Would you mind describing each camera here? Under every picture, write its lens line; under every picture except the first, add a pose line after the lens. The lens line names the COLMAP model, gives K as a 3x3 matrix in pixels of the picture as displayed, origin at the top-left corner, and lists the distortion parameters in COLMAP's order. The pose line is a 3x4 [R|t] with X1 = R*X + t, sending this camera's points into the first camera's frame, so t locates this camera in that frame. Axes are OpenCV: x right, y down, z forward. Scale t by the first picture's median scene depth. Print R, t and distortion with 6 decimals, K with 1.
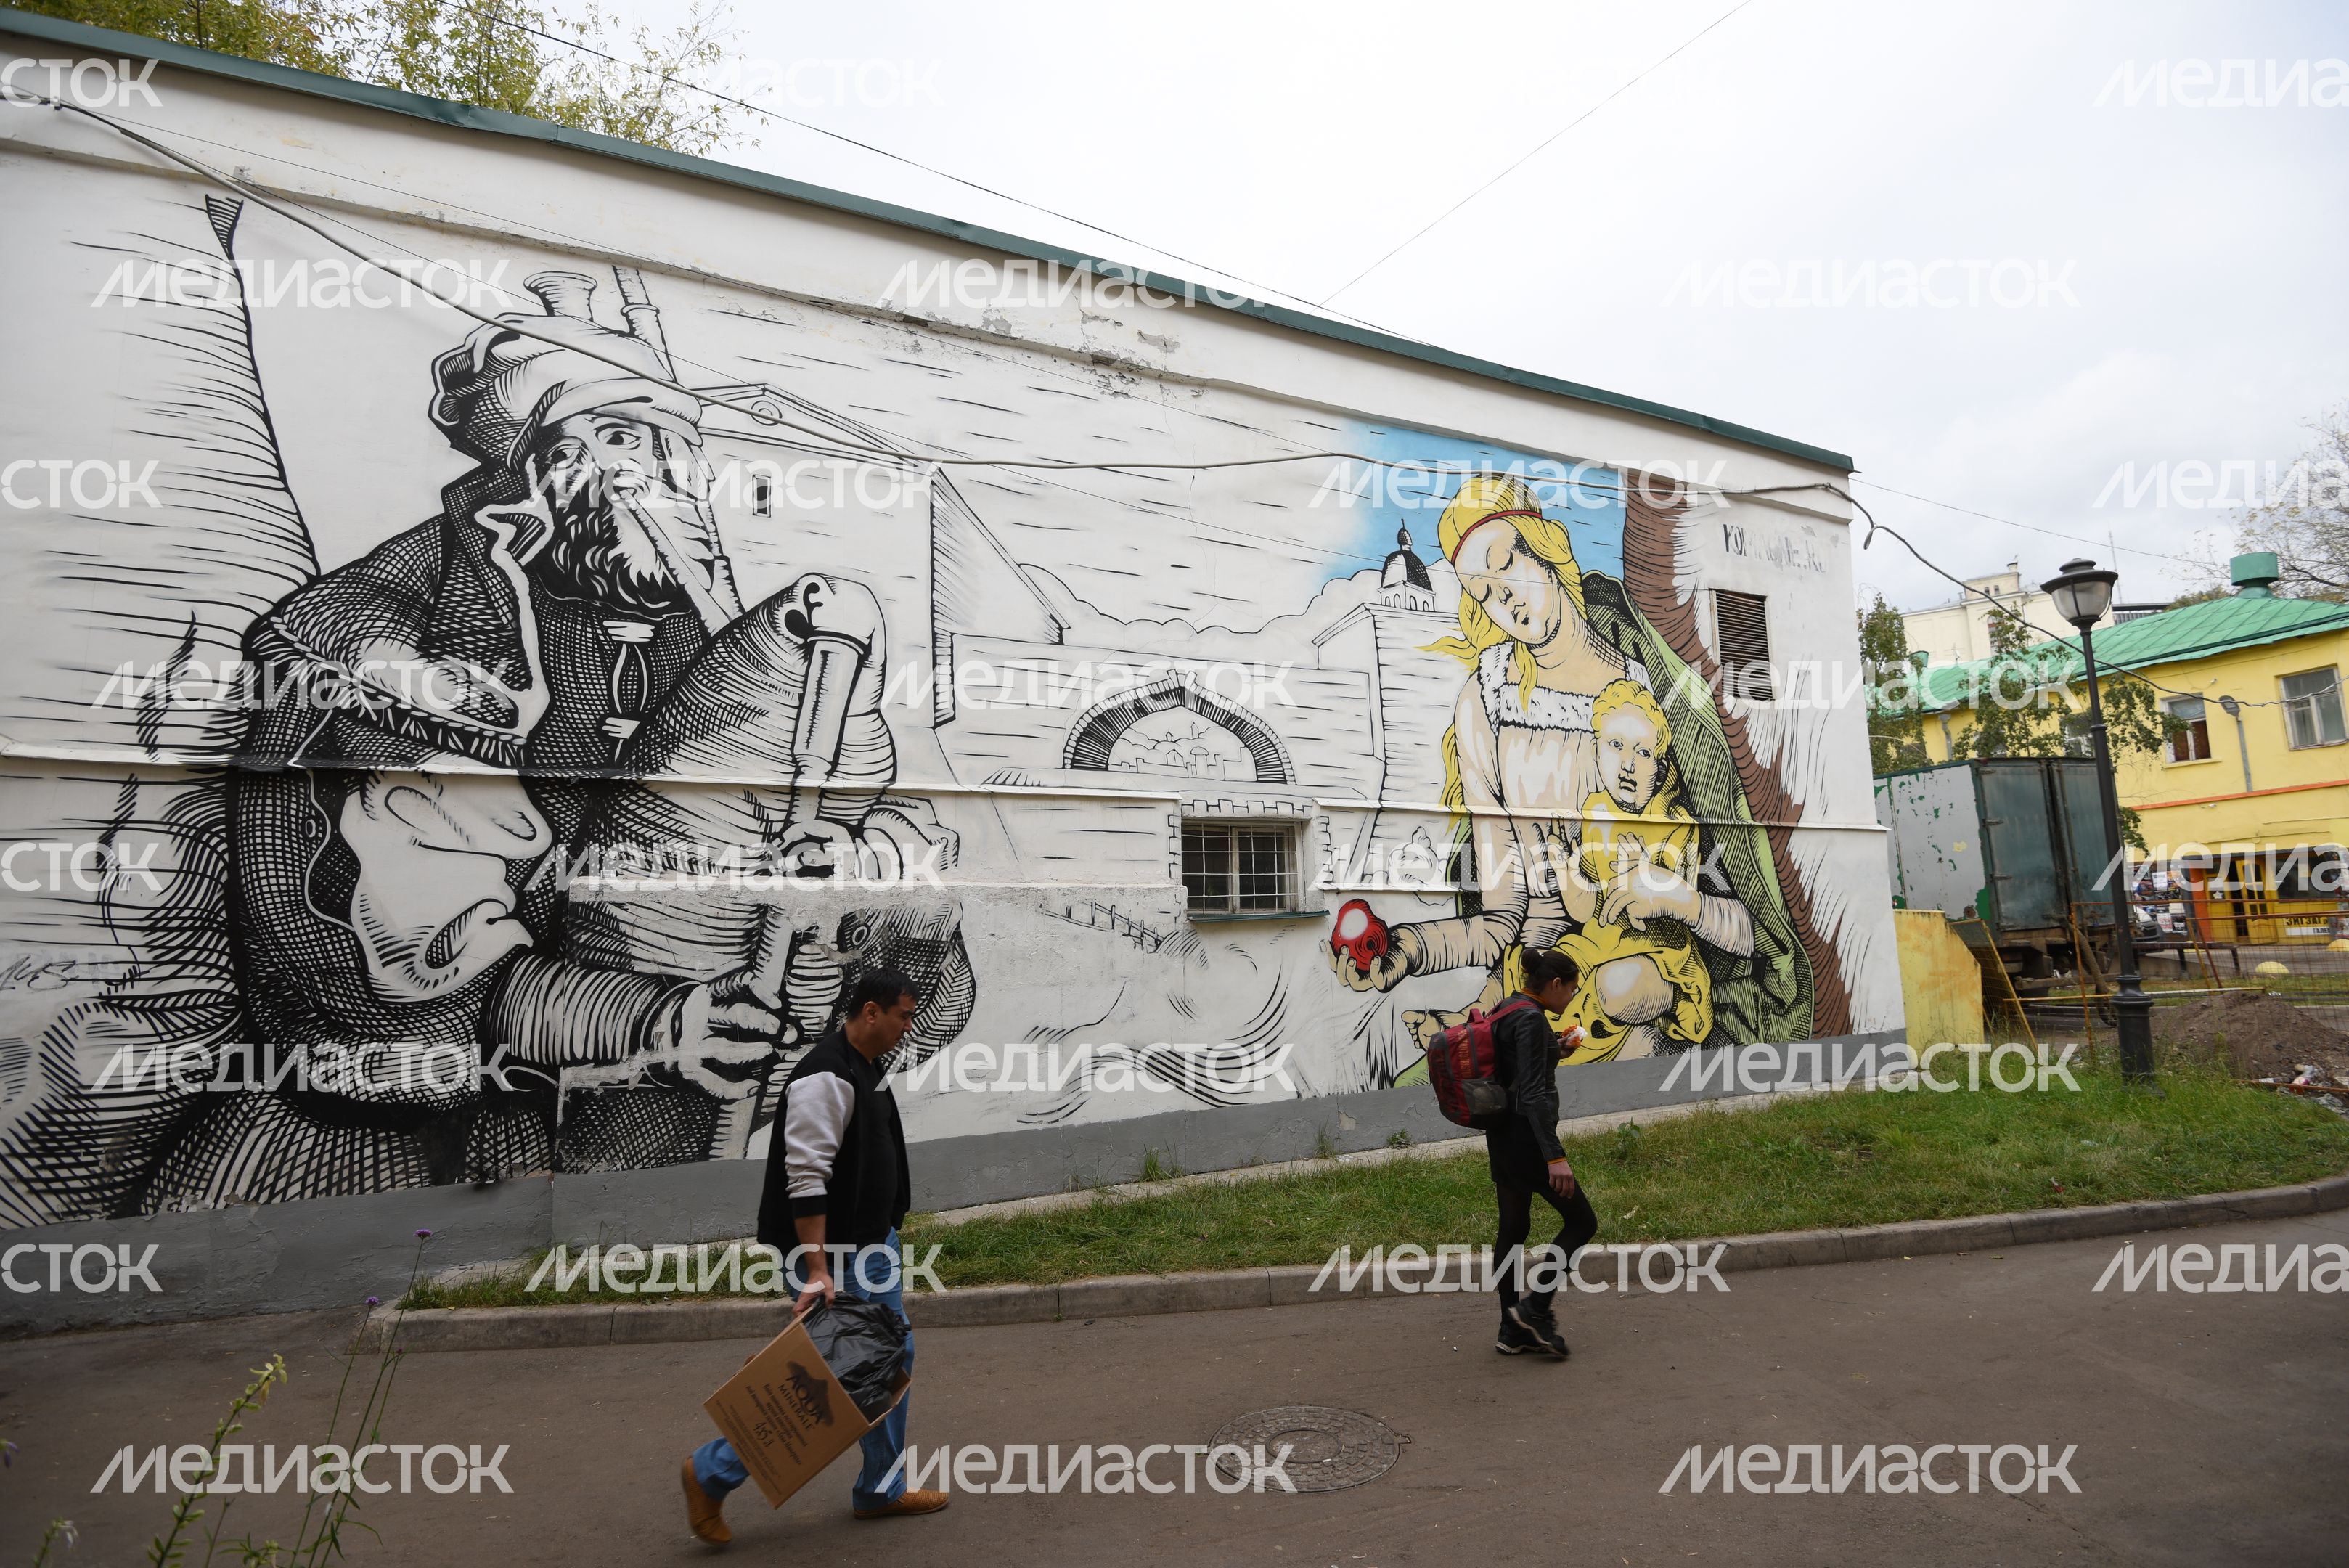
lens RADIAL K [[1086.5, 0, 1175.0], [0, 1086.5, 779.1], [0, 0, 1]] dist [0.001678, -0.033654]
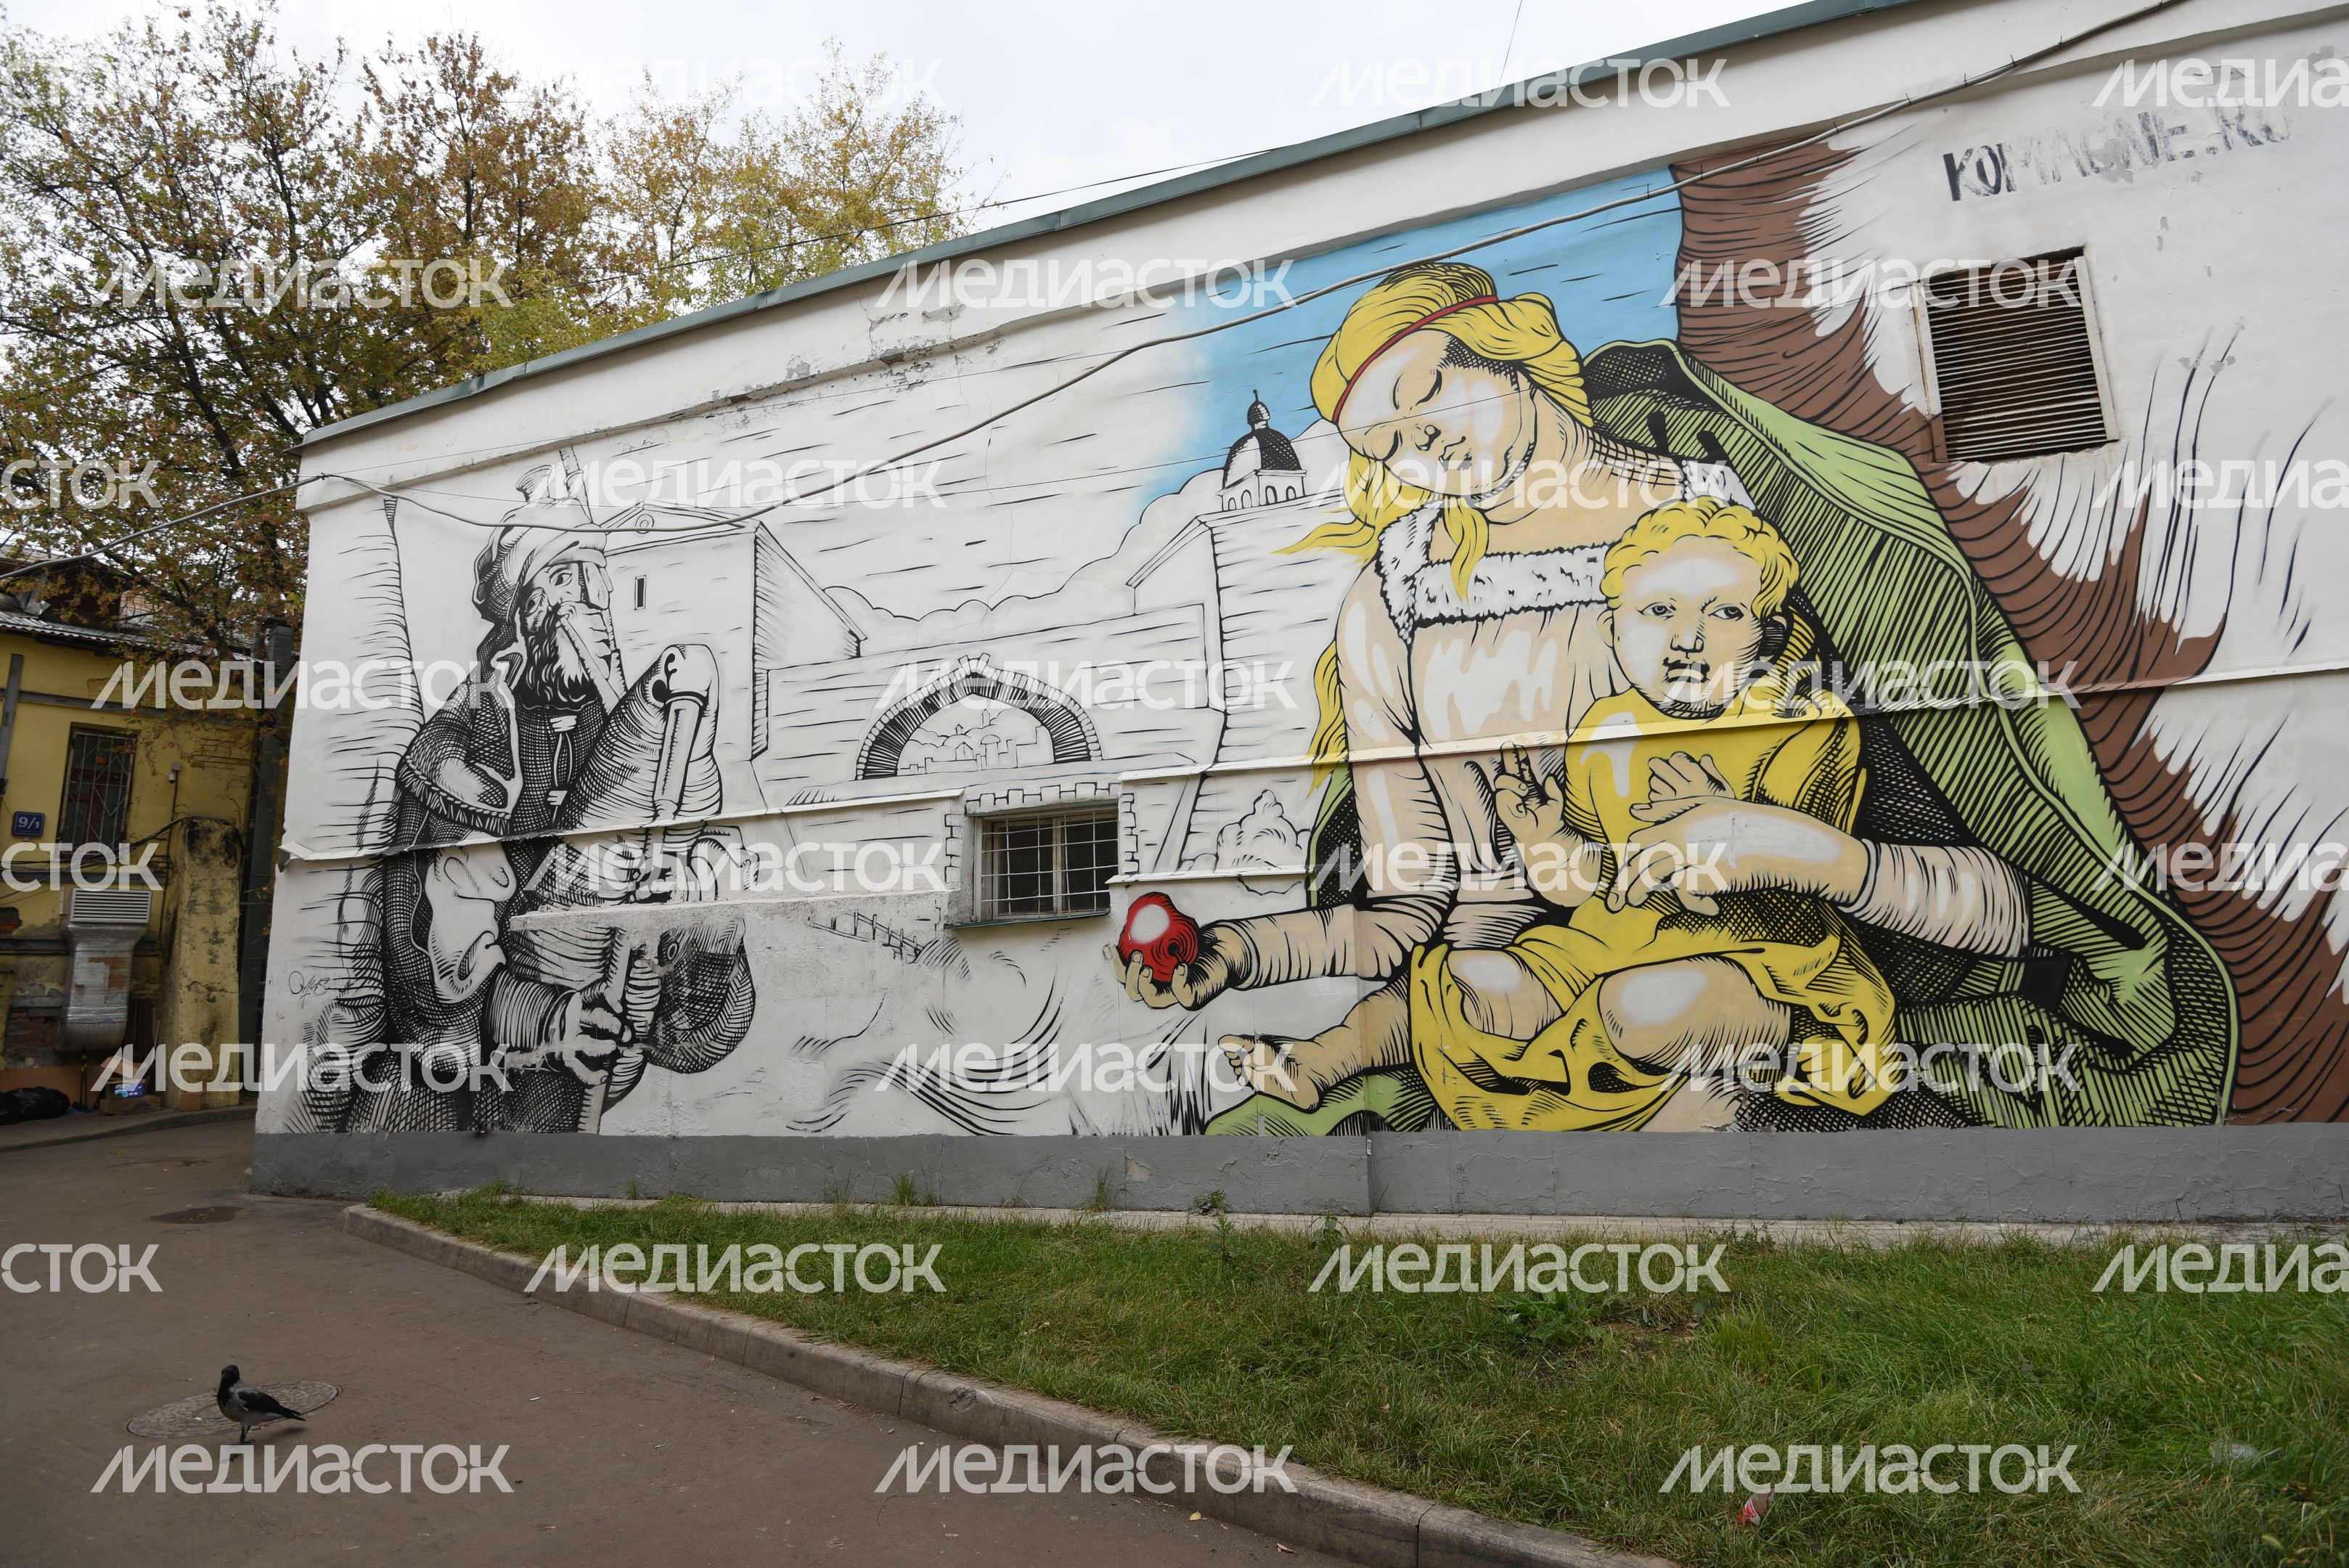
lens RADIAL K [[1139.2, 0, 1168.9], [0, 1139.2, 780.3], [0, 0, 1]] dist [0.007986, -0.035422]
pose [[0.706611, -0.122448, -0.696928, 0.926826], [0.122183, 0.991233, -0.050276, 0.087309], [0.696974, -0.049627, 0.715377, 0.498984]]
